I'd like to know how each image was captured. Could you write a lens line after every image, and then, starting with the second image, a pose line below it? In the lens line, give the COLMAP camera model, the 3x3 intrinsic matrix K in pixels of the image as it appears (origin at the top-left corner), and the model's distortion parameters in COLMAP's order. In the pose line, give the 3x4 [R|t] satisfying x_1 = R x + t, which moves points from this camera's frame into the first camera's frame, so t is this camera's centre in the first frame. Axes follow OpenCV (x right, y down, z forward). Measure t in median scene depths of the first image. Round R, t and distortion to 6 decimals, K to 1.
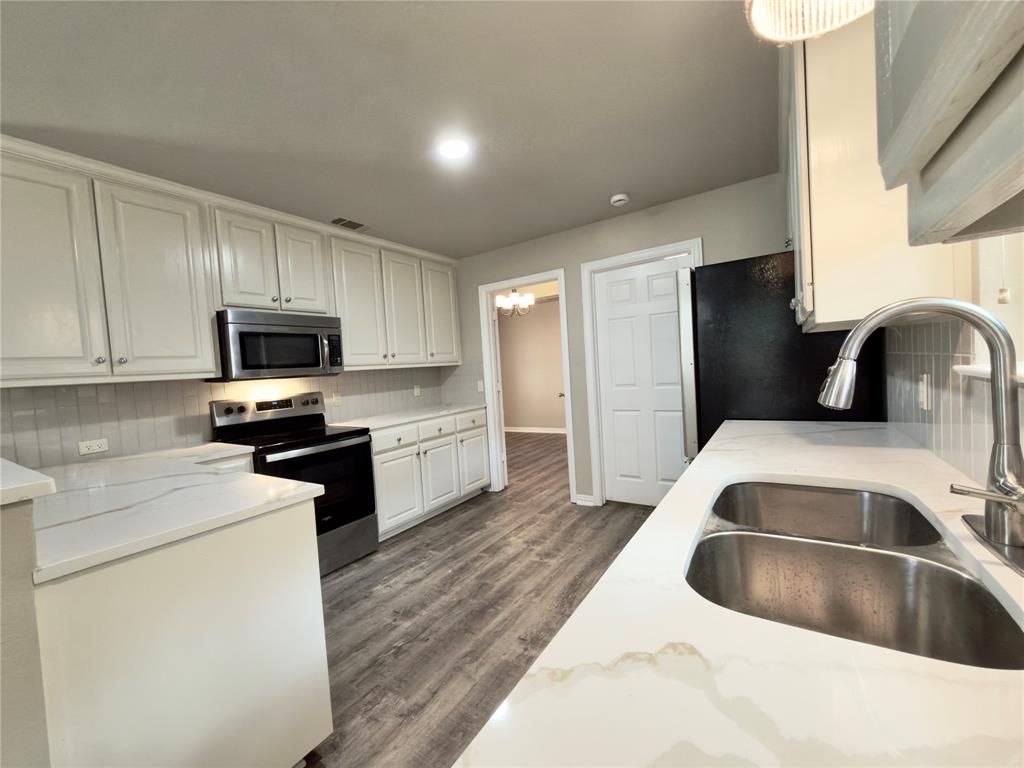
lens RADIAL K [[409.4, 0, 511.1], [0, 409.4, 383.7], [0, 0, 1]] dist [0.001224, -0.000025]
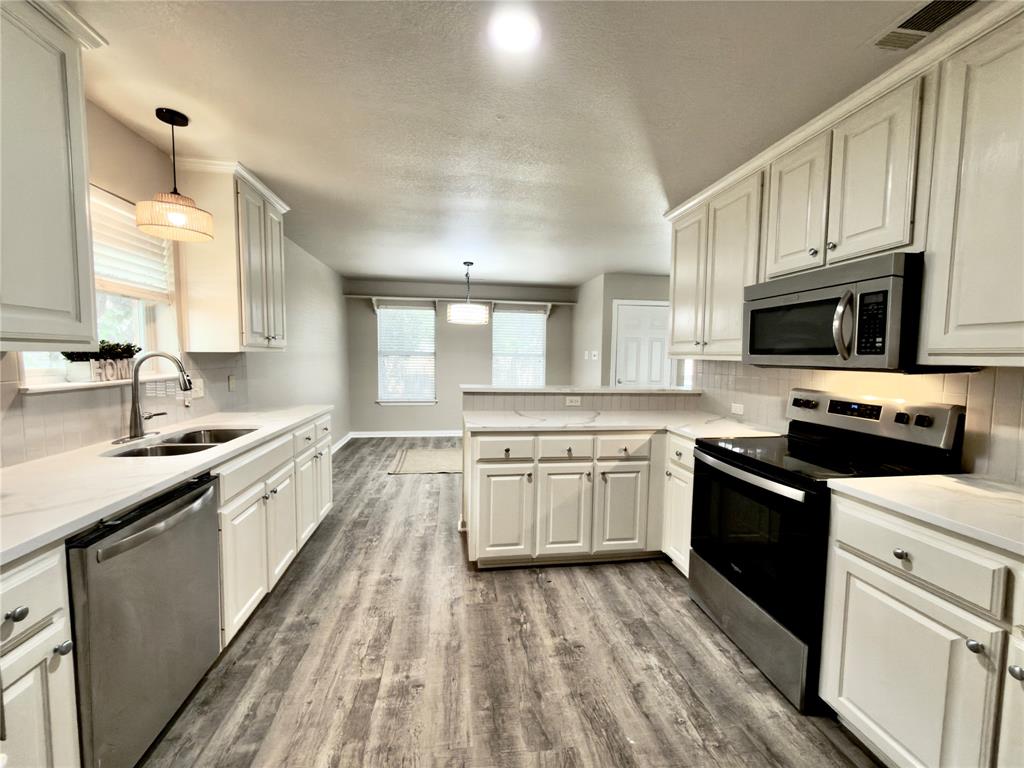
lens RADIAL K [[409.4, 0, 511.1], [0, 409.4, 383.7], [0, 0, 1]] dist [0.001224, -0.000025]
pose [[-0.744264, 0.102311, -0.660002, 0.272960], [0.008184, 0.989520, 0.144163, -0.092979], [0.667835, 0.101894, -0.737302, 1.198005]]
